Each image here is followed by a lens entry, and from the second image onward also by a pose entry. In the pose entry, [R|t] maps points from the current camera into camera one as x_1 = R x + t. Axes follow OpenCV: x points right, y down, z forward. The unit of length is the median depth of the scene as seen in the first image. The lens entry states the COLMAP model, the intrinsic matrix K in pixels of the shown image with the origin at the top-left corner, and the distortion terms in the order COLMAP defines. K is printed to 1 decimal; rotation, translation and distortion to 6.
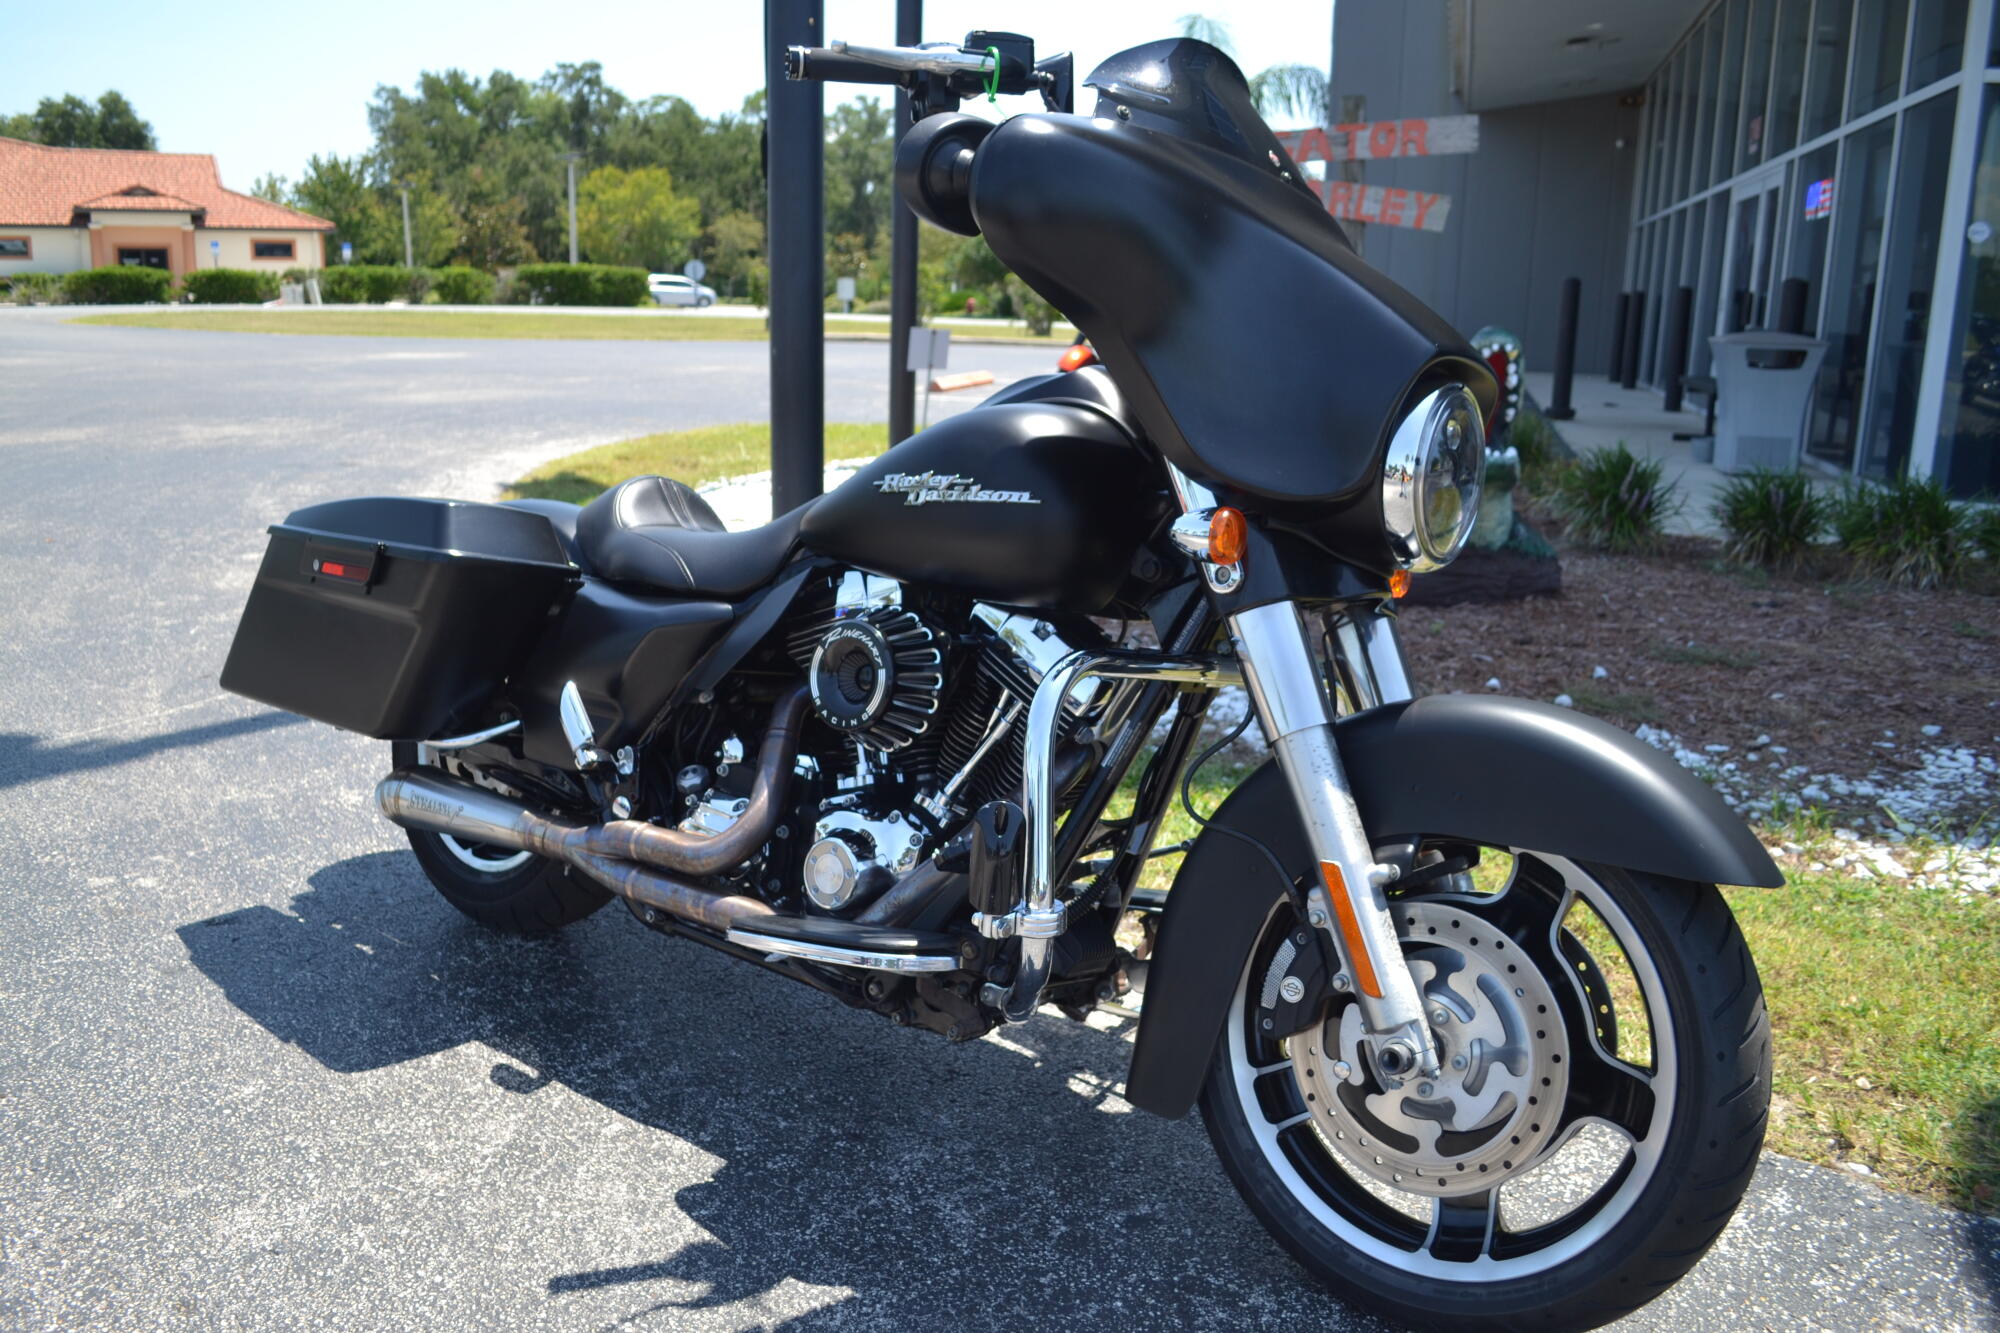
lens RADIAL K [[1607.3, 0, 1005.9], [0, 1607.3, 684.2], [0, 0, 1]] dist [-0.077413, -0.001261]
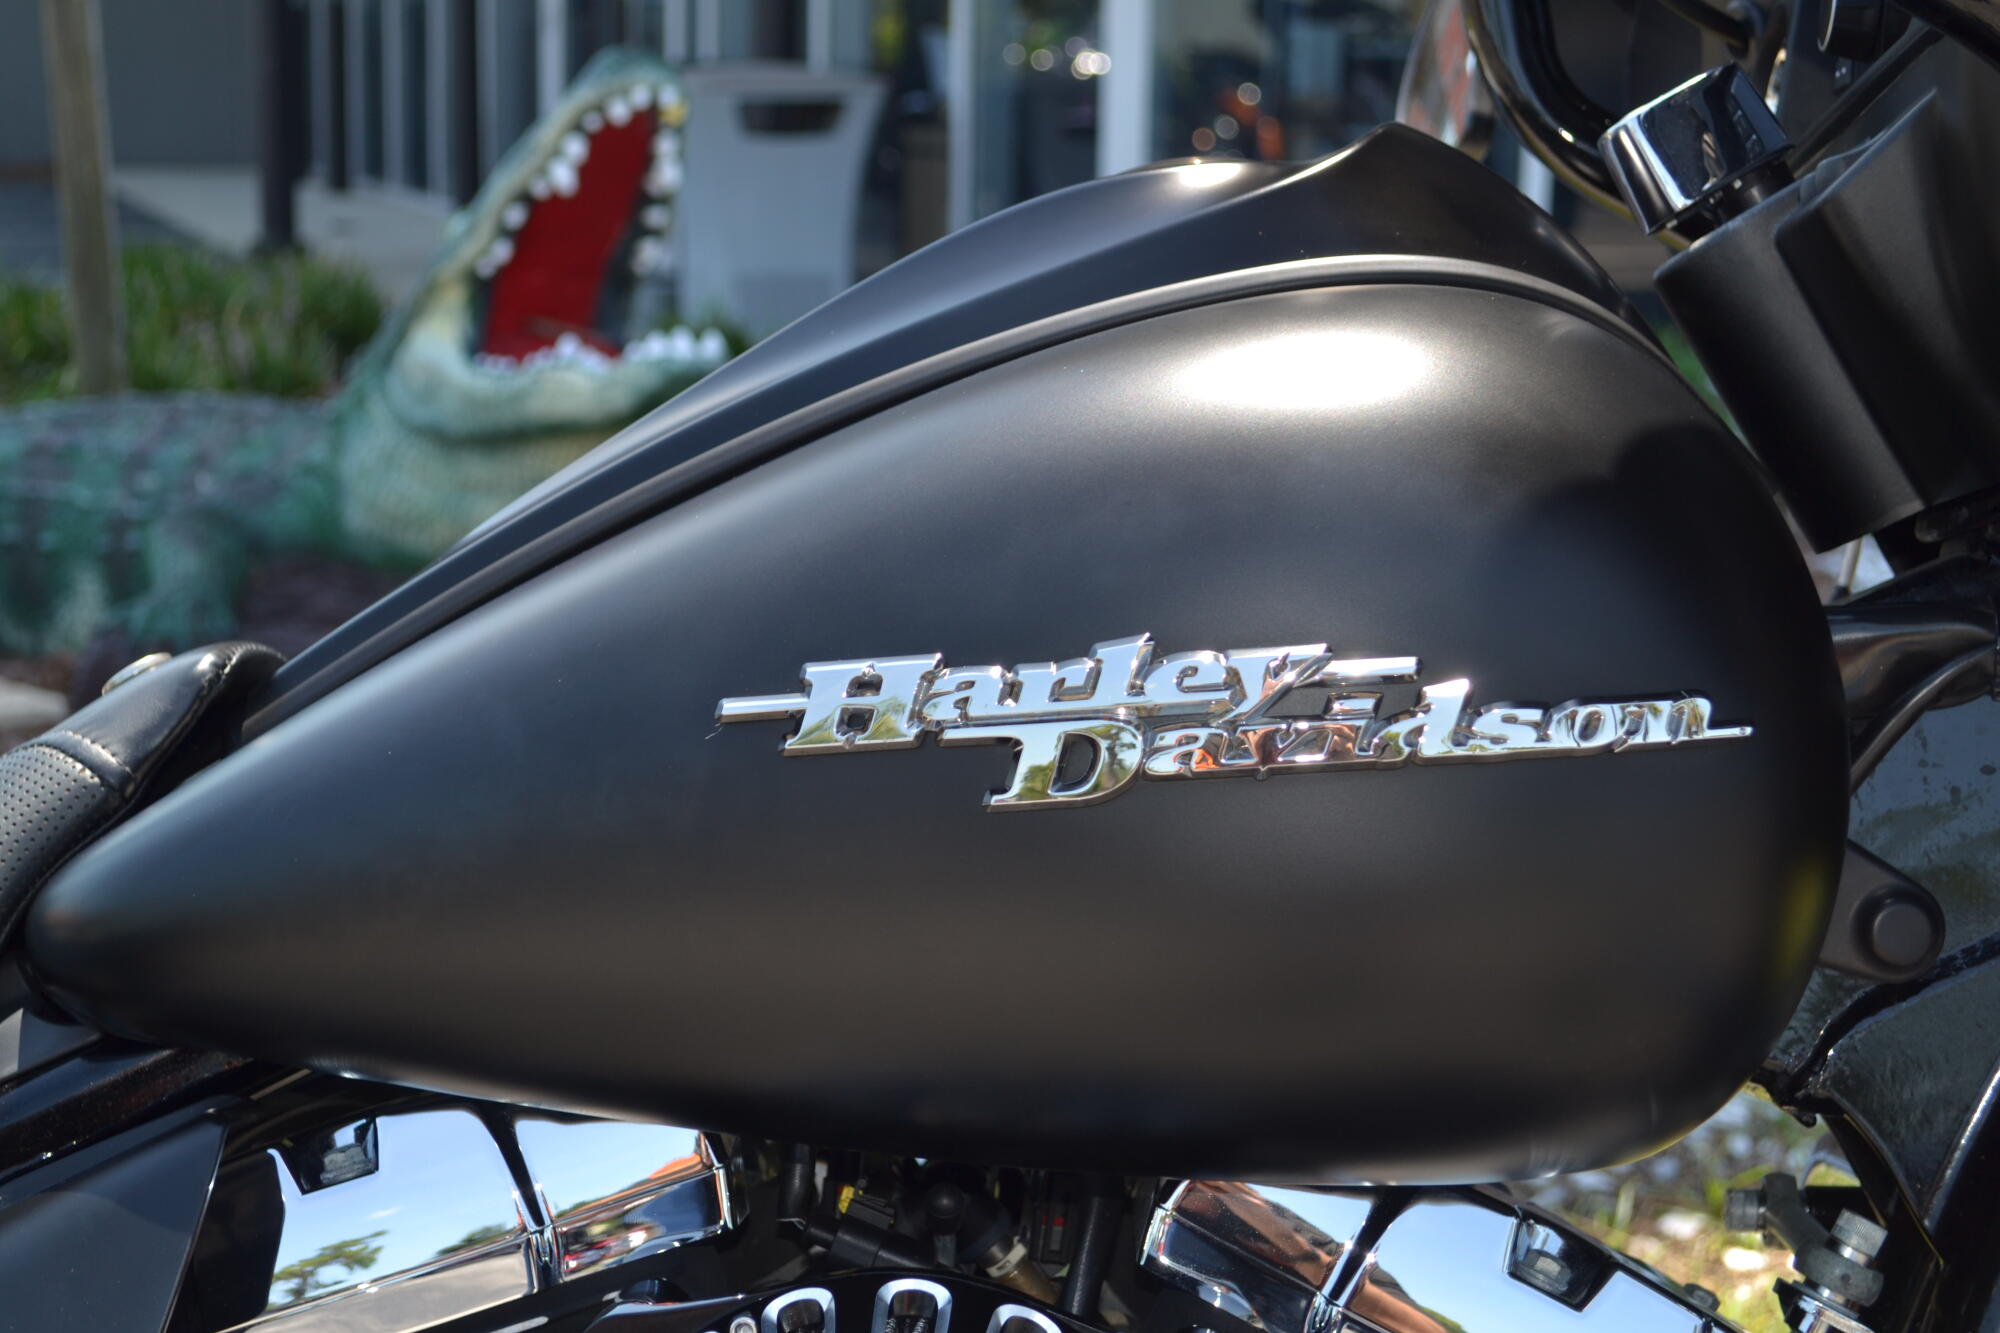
lens RADIAL K [[3211.5, 0, 989.8], [0, 3211.5, 667.4], [0, 0, 1]] dist [0.005553, 0.000000]
pose [[0.817453, -0.114427, 0.564515, -0.321323], [0.138057, 0.990424, 0.000843, -0.142019], [-0.559205, 0.077246, 0.825423, 0.724299]]
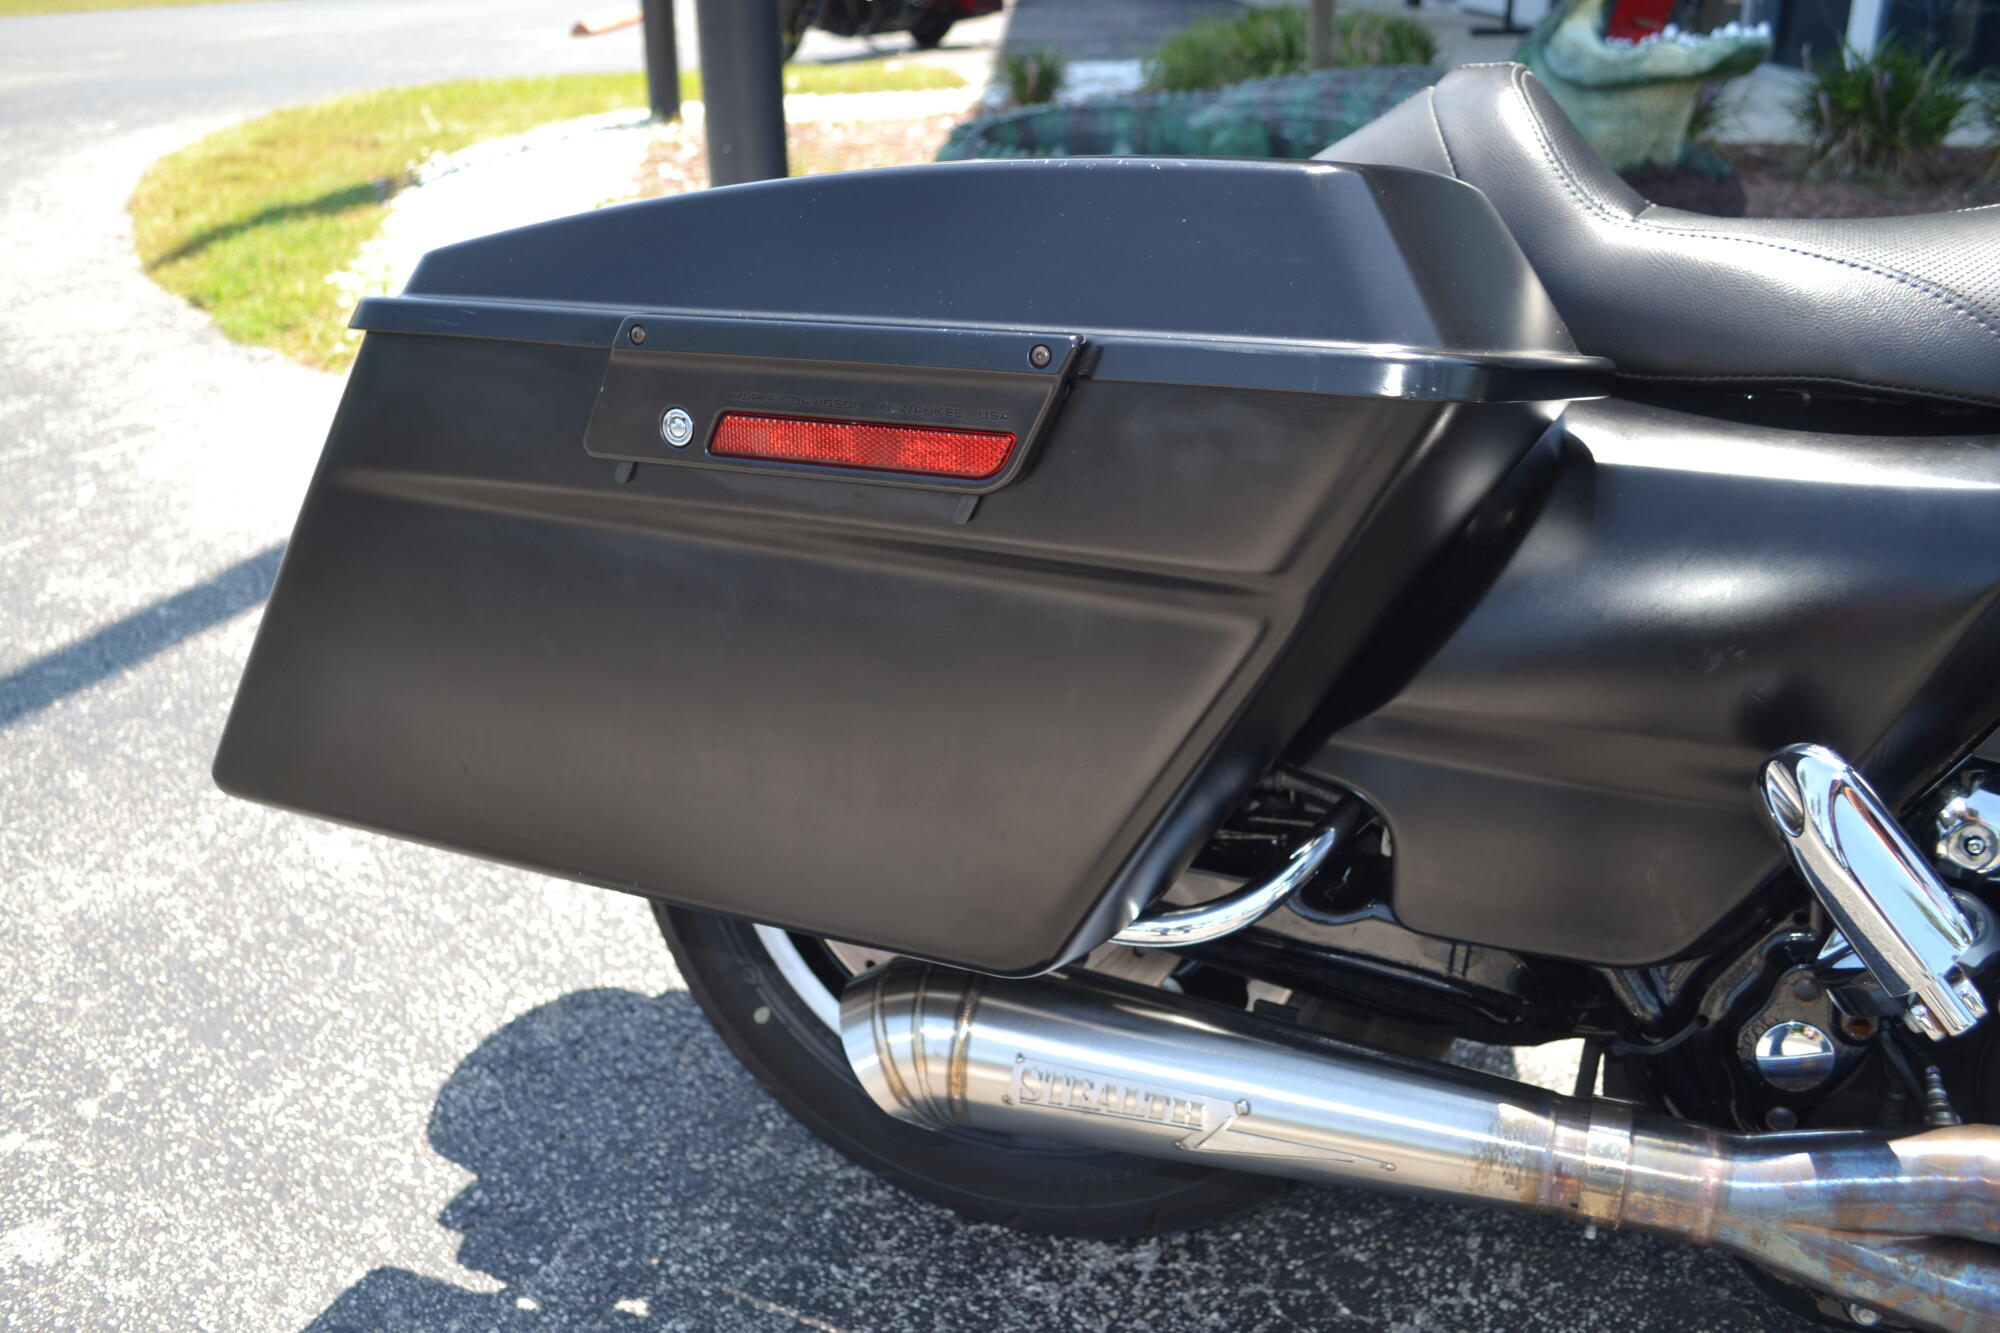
lens RADIAL K [[1652.7, 0, 982.4], [0, 1652.7, 675.1], [0, 0, 1]] dist [-0.067058, -0.009228]
pose [[0.967387, -0.139996, 0.211098, -0.611780], [0.096971, 0.974585, 0.201943, -0.116685], [-0.234005, -0.174887, 0.956377, 0.934285]]
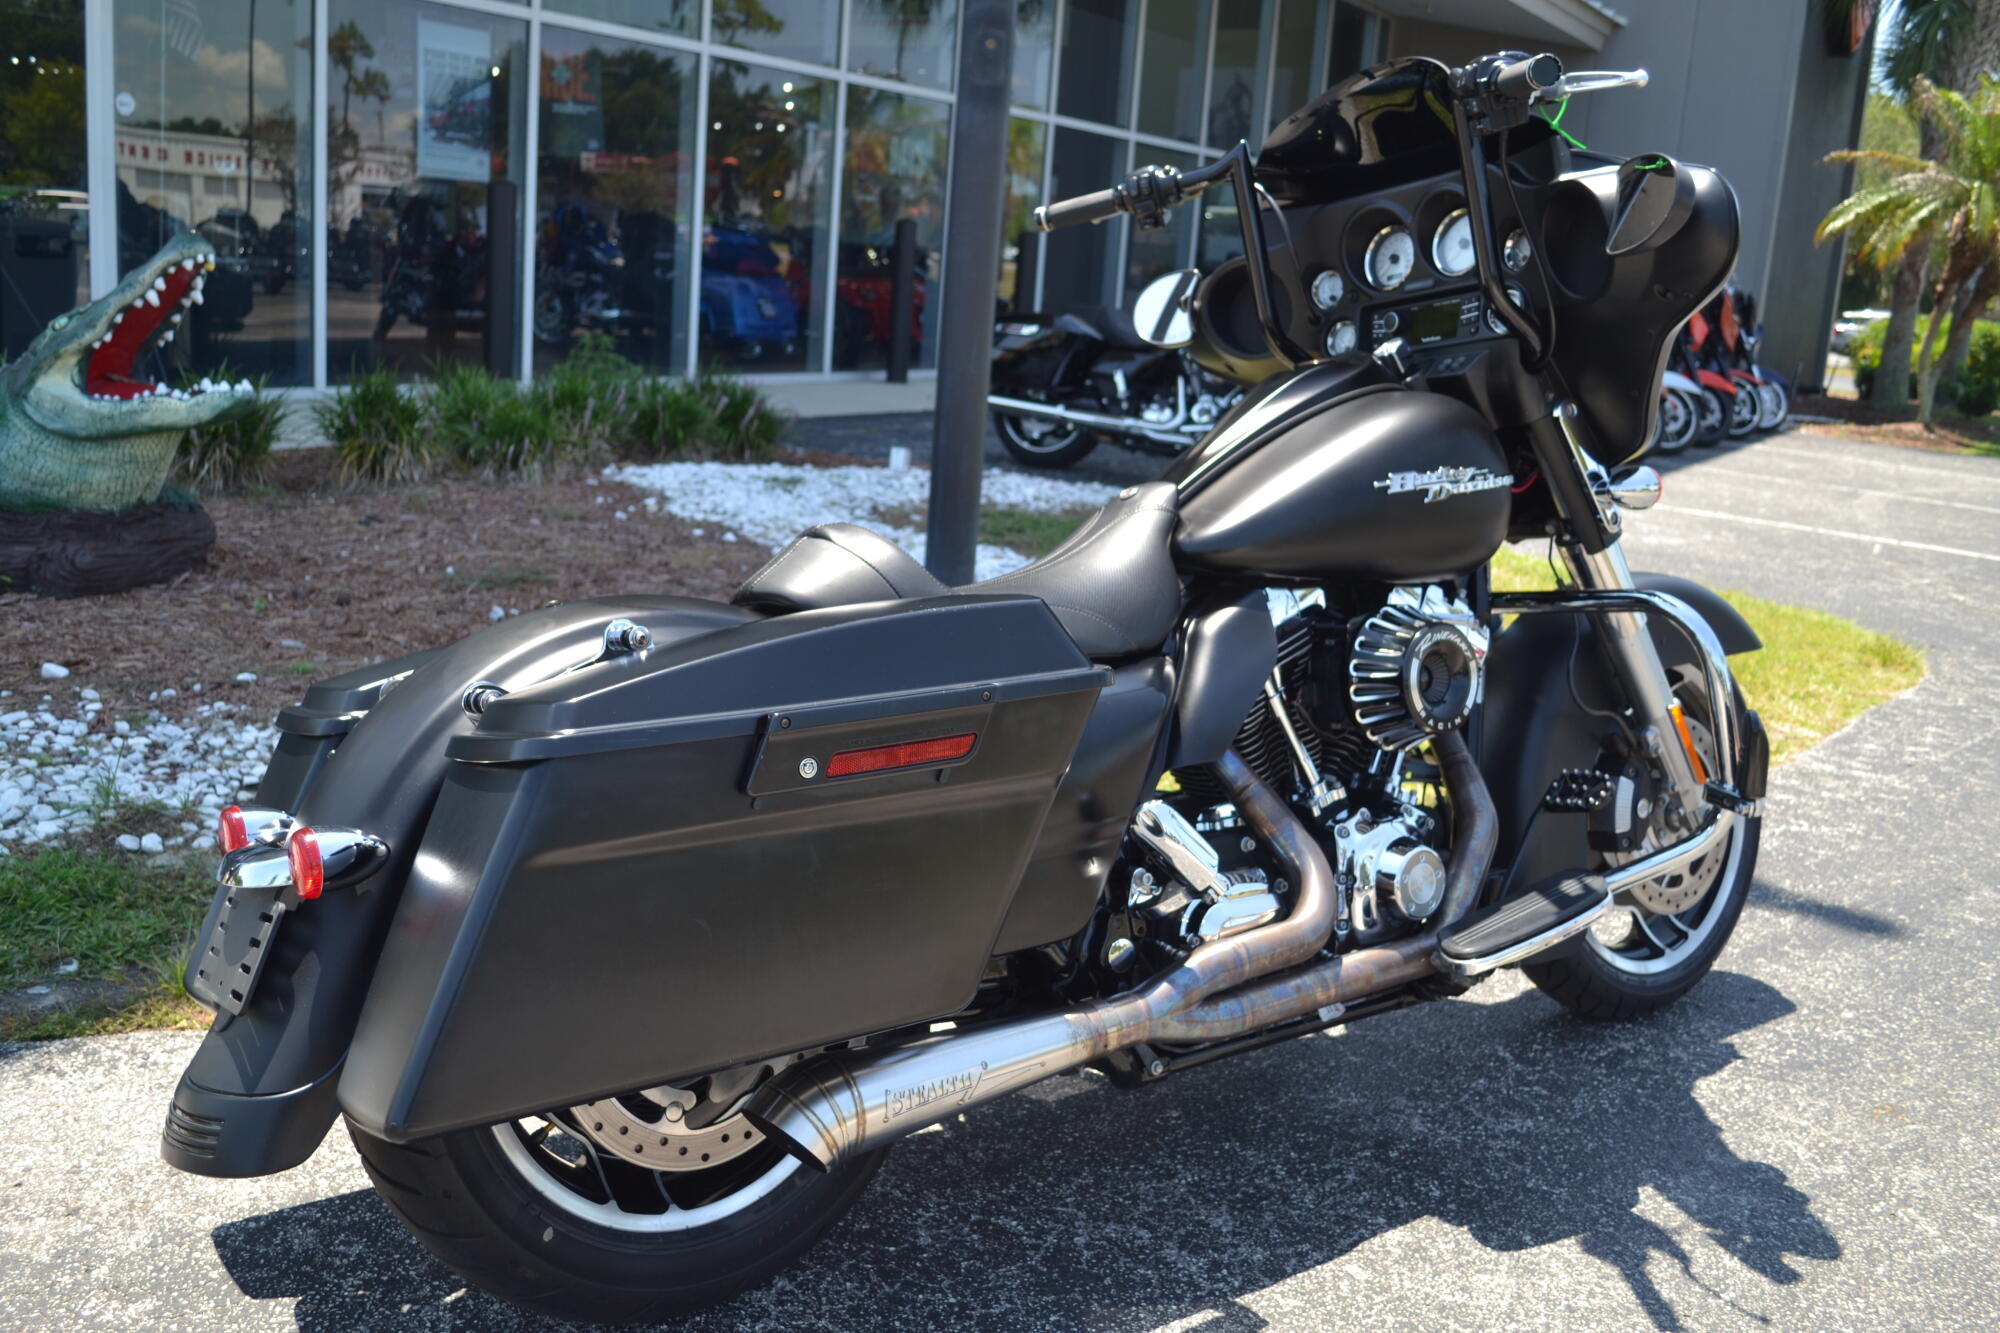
lens RADIAL K [[1789.5, 0, 997.0], [0, 1789.5, 658.5], [0, 0, 1]] dist [-0.062485, -0.001914]
pose [[0.268627, -0.210666, 0.939925, -1.328341], [0.165292, 0.971399, 0.170480, -0.276195], [-0.948956, 0.109567, 0.295765, 1.025997]]
